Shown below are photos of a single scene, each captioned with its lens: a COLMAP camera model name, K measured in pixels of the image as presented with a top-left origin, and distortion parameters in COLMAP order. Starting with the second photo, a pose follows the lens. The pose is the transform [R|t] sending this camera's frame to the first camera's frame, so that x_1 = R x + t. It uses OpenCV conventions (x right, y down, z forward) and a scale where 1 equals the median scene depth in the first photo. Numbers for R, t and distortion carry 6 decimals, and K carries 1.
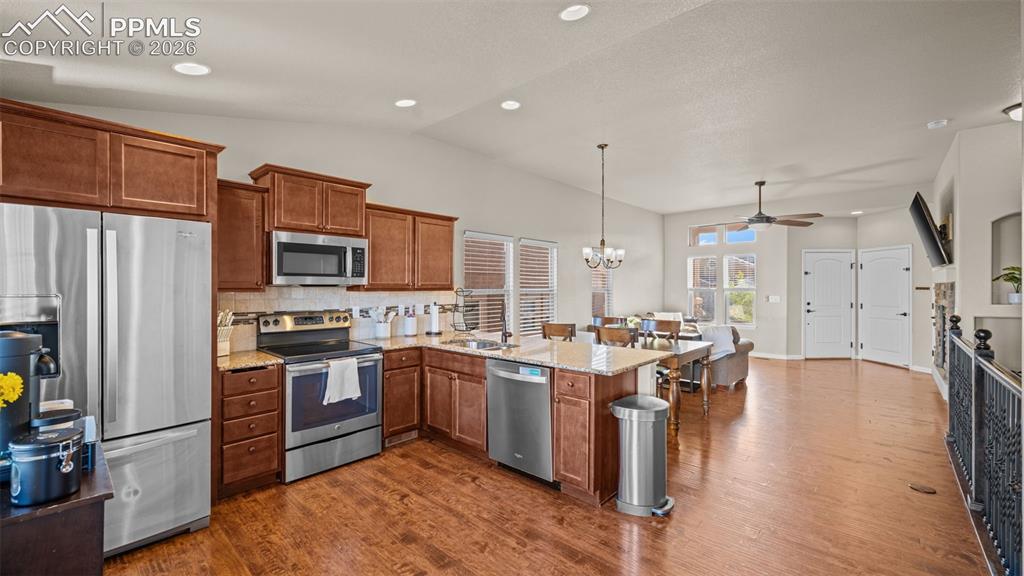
lens RADIAL K [[415.9, 0, 507.6], [0, 415.9, 285.1], [0, 0, 1]] dist [0.006991, -0.001286]
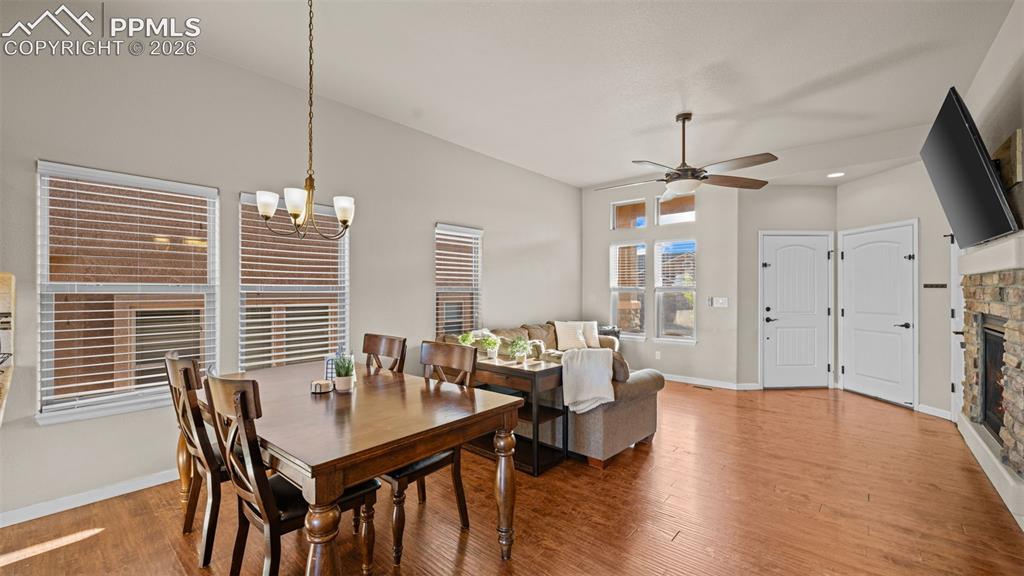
lens RADIAL K [[415.9, 0, 509.5], [0, 415.9, 286.5], [0, 0, 1]] dist [0.006991, -0.001286]
pose [[0.999589, 0.001398, 0.028622, 0.276552], [-0.001274, 0.999990, -0.004348, 0.010747], [-0.028628, 0.004310, 0.999581, 0.325000]]
